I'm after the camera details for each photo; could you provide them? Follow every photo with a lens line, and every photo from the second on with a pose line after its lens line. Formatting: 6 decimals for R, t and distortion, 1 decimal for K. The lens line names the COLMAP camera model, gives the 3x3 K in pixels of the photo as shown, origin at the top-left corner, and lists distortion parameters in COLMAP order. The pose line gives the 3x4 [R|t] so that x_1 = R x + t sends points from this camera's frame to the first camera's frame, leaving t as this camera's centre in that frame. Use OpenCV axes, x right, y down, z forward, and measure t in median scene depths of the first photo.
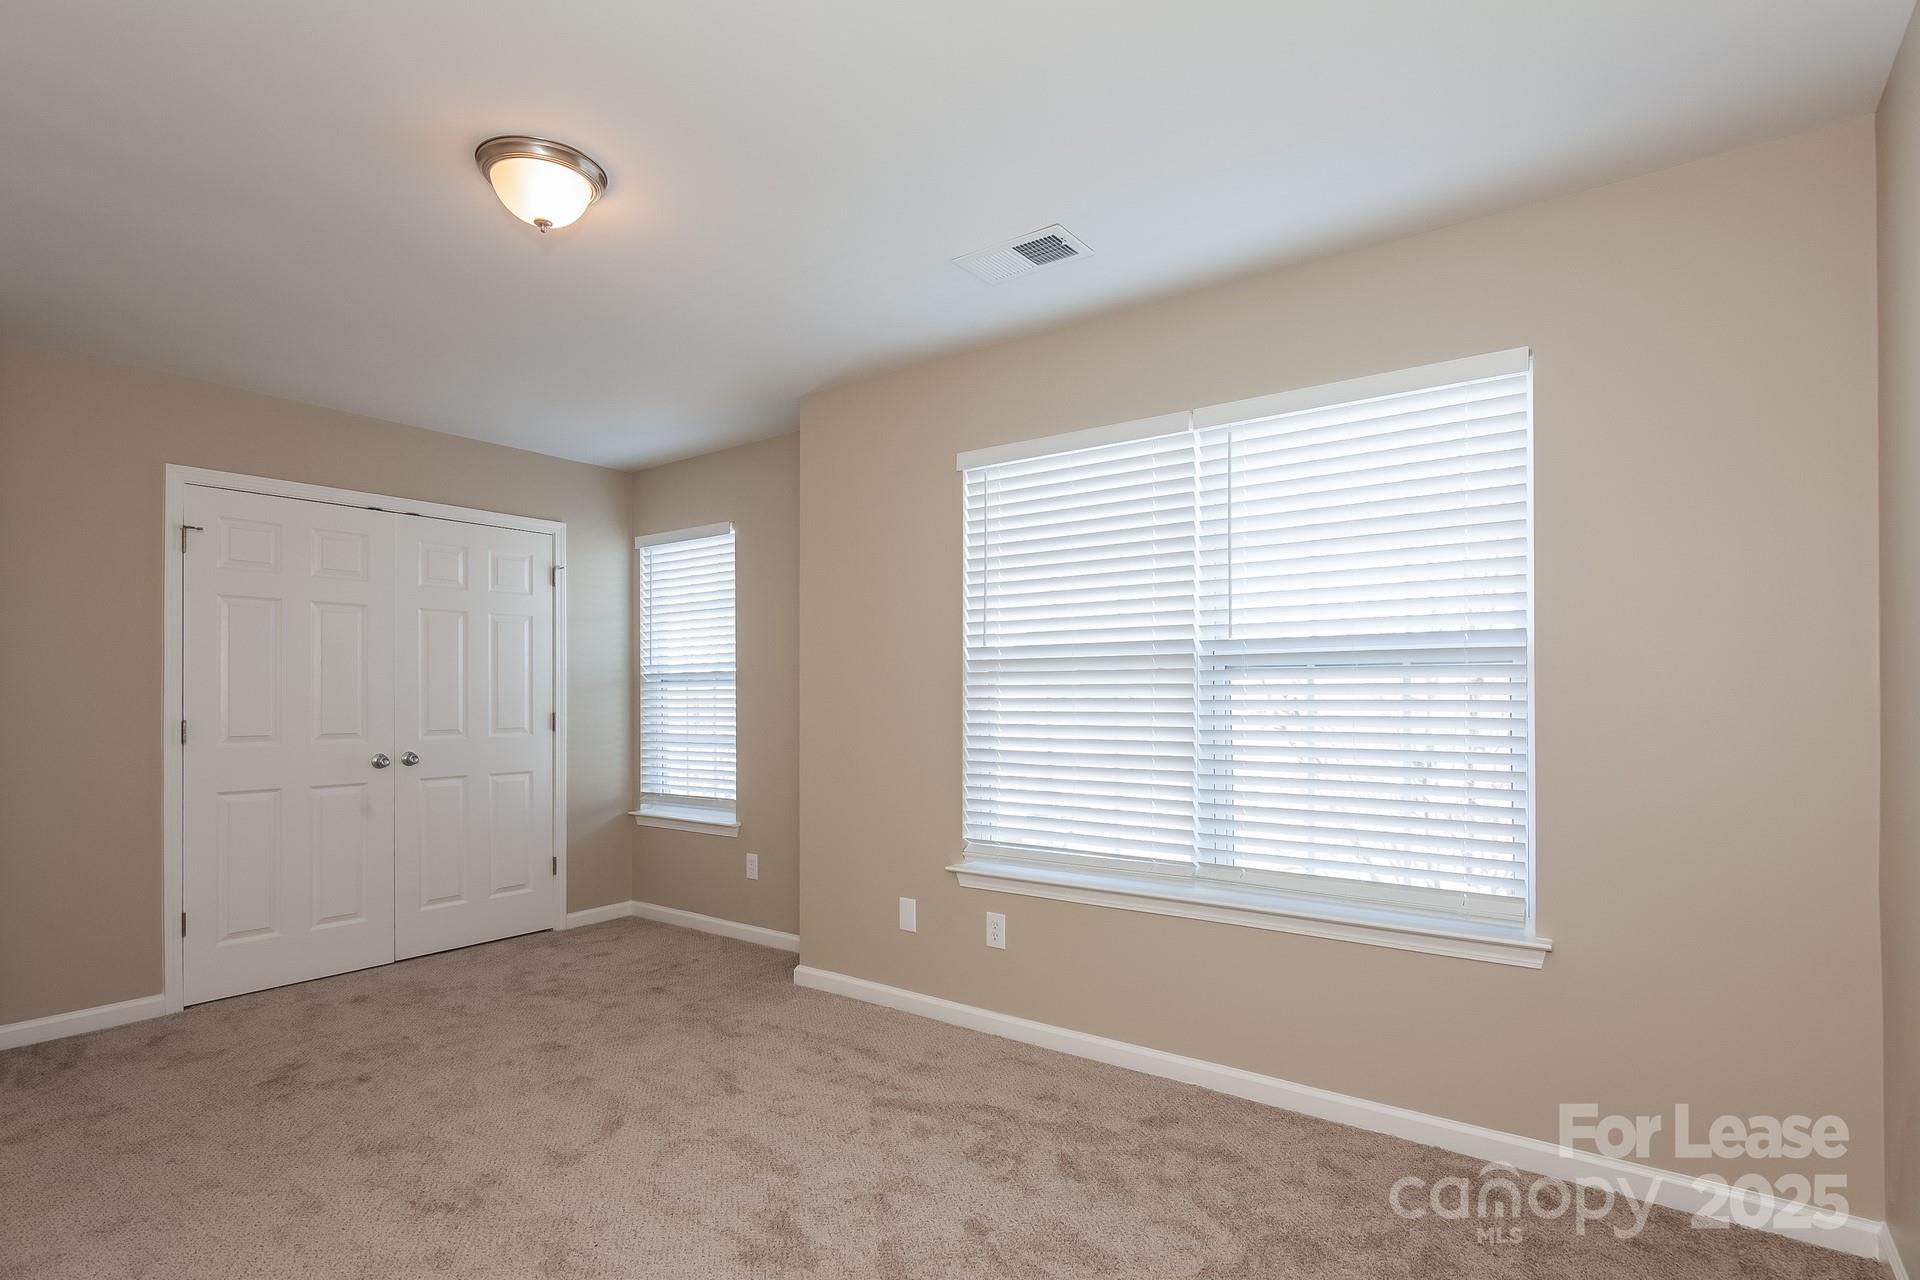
lens RADIAL K [[952.8, 0, 951.5], [0, 952.8, 650.8], [0, 0, 1]] dist [-0.031823, 0.000265]
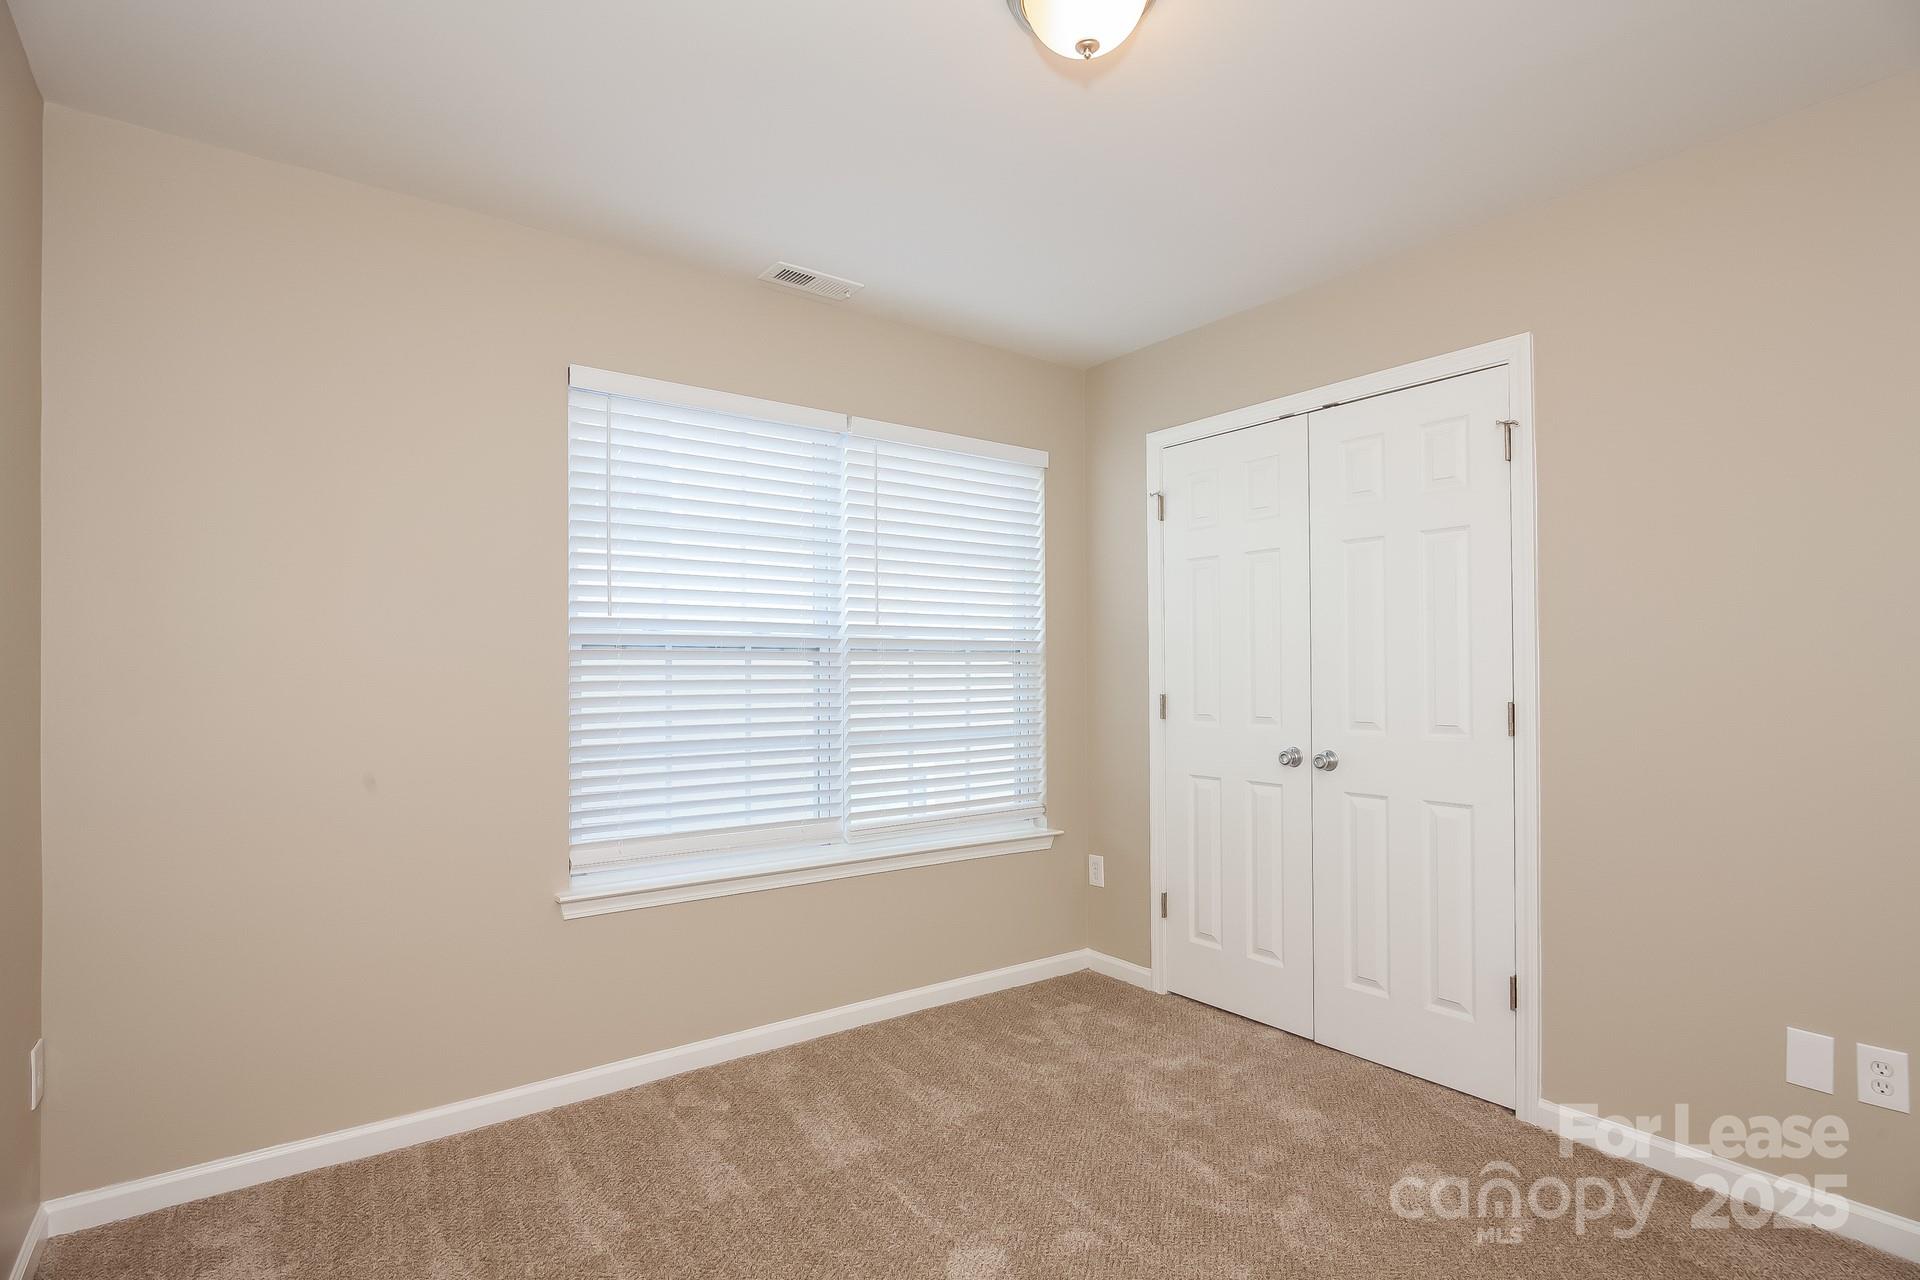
lens RADIAL K [[952.8, 0, 951.5], [0, 952.8, 650.8], [0, 0, 1]] dist [-0.031823, 0.000265]
pose [[0.304827, 0.020706, 0.952183, -0.772390], [-0.037546, 0.999248, -0.009710, 0.025516], [-0.951667, -0.032790, 0.305375, 0.560171]]
